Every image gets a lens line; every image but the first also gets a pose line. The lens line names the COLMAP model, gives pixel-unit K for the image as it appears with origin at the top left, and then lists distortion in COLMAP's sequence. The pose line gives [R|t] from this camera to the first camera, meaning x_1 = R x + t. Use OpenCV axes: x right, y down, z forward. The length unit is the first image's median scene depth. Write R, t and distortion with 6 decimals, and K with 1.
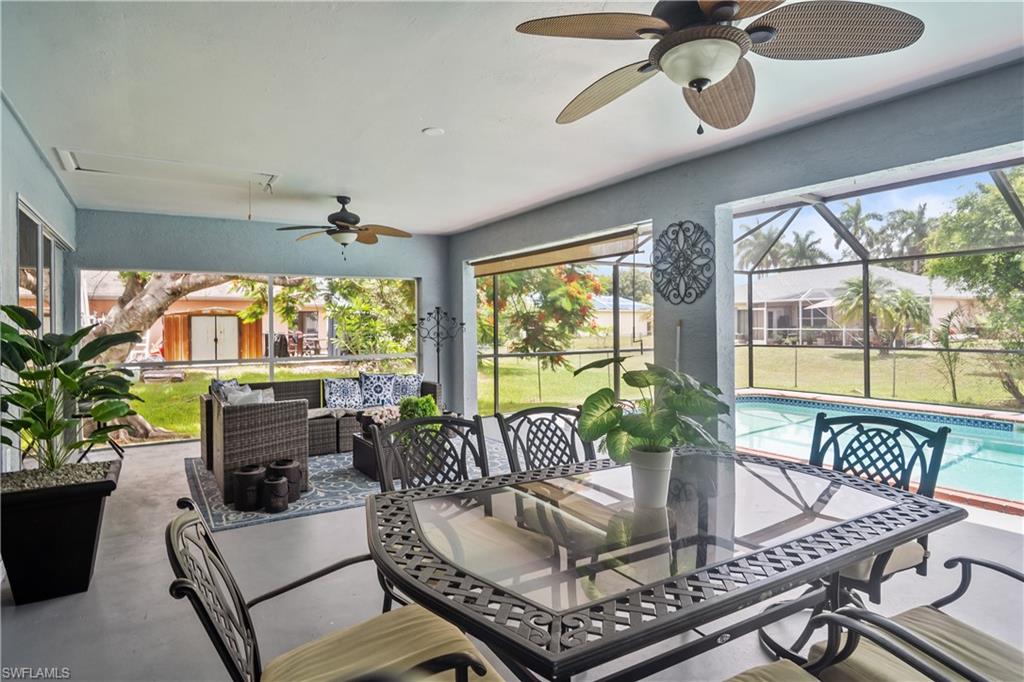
lens RADIAL K [[559.0, 0, 508.3], [0, 559.0, 334.0], [0, 0, 1]] dist [-0.021188, 0.000272]
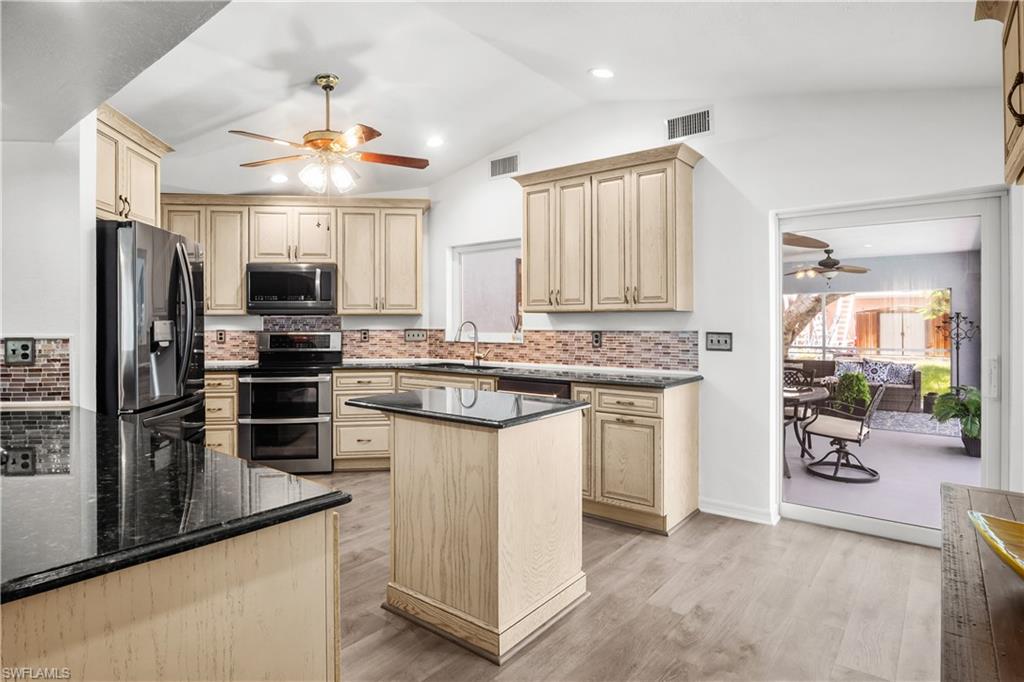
lens RADIAL K [[559.0, 0, 505.5], [0, 559.0, 321.2], [0, 0, 1]] dist [-0.021188, 0.000272]
pose [[0.327576, 0.008488, -0.944787, 0.296030], [-0.015220, 0.999877, 0.003706, -0.007855], [0.944702, 0.013166, 0.327665, -0.137834]]
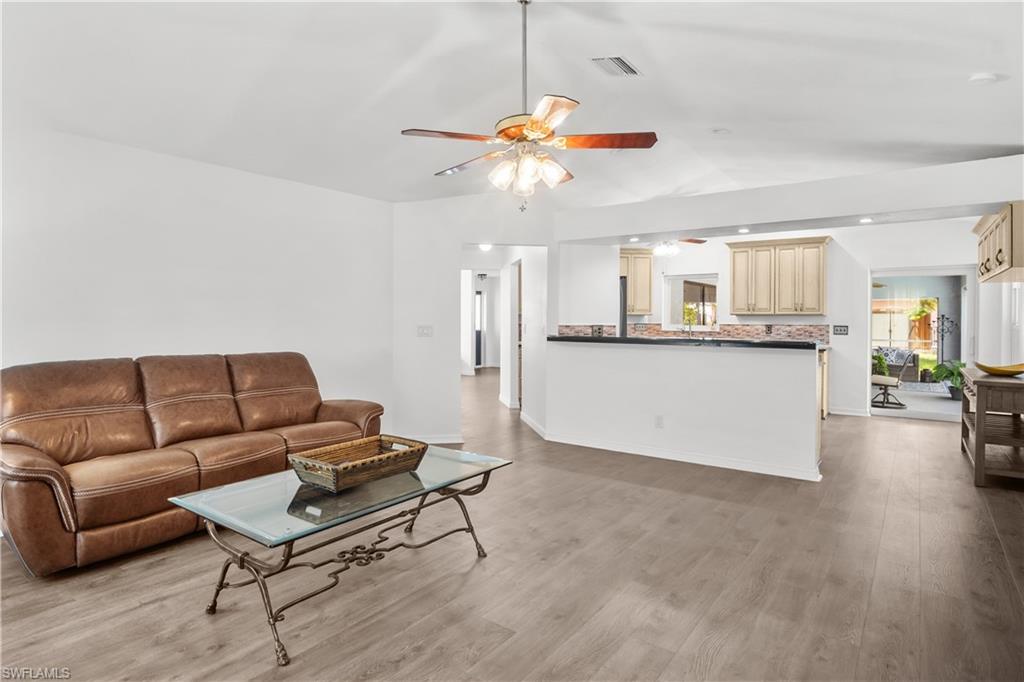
lens RADIAL K [[559.0, 0, 503.3], [0, 559.0, 323.2], [0, 0, 1]] dist [-0.021188, 0.000272]
pose [[0.357500, 0.018891, -0.933722, 0.435255], [-0.021194, 0.999702, 0.012112, -0.005467], [0.933673, 0.015459, 0.357794, -0.397850]]
